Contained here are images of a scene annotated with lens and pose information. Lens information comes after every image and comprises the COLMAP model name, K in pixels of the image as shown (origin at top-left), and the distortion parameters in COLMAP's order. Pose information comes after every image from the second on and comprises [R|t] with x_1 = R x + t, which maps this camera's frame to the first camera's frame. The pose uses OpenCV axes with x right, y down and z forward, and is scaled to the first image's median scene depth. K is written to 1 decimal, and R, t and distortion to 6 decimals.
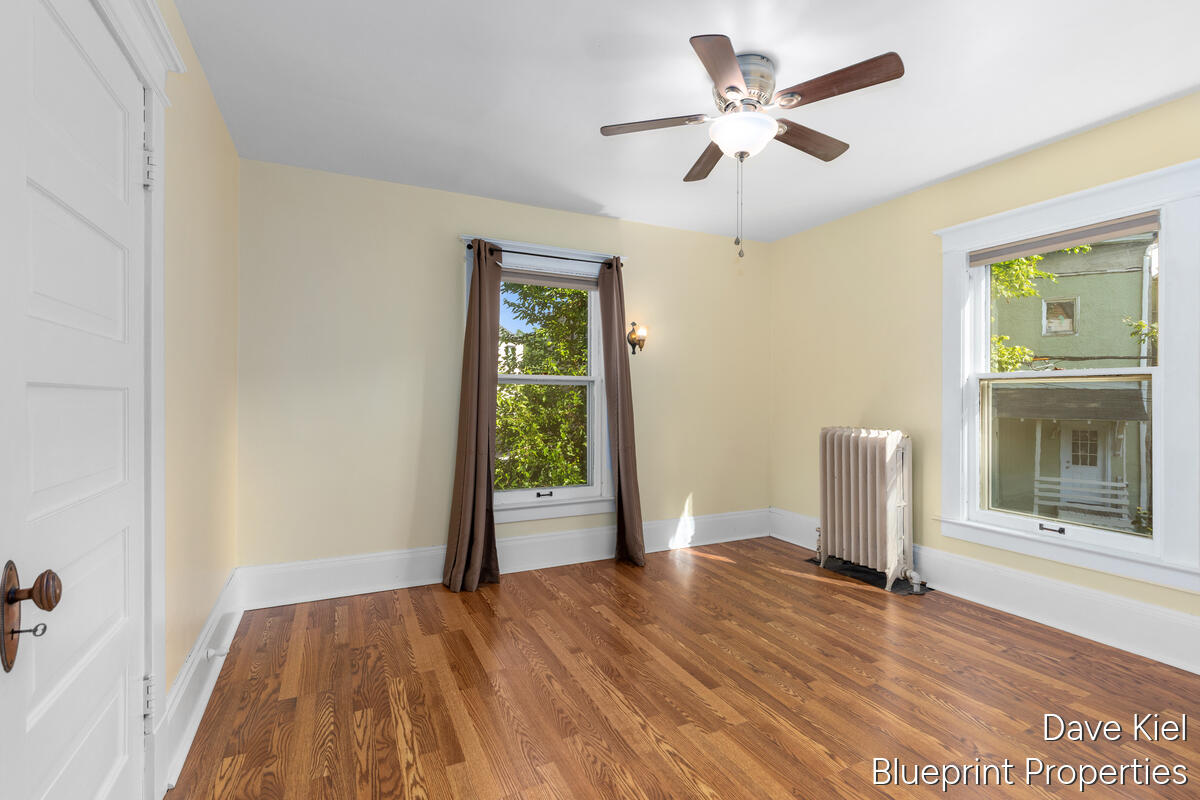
lens RADIAL K [[538.4, 0, 600.0], [0, 538.4, 400.0], [0, 0, 1]] dist [0.013249, -0.000351]
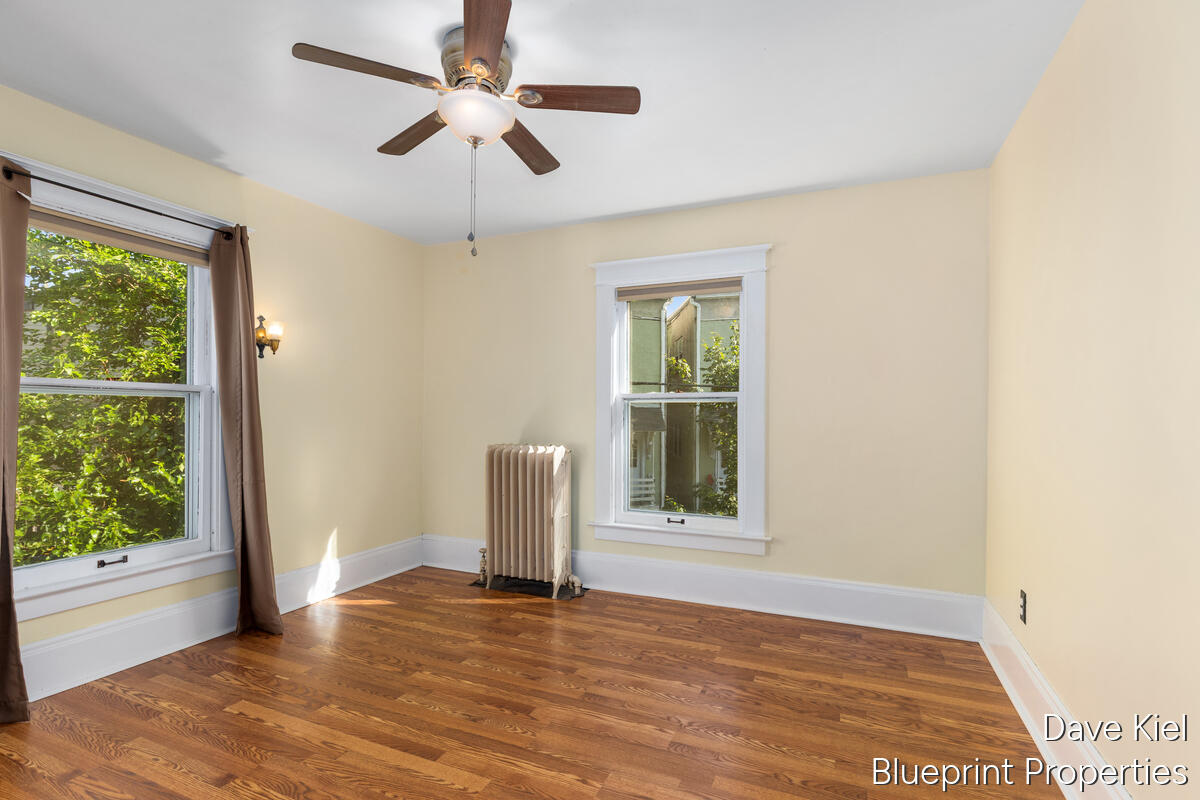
lens RADIAL K [[568.0, 0, 599.8], [0, 568.0, 413.9], [0, 0, 1]] dist [0.000477, 0.000200]
pose [[0.769498, 0.000059, 0.638649, -0.101374], [0.002763, 0.999990, -0.003422, -0.002055], [-0.638643, 0.004398, 0.769490, 0.092427]]
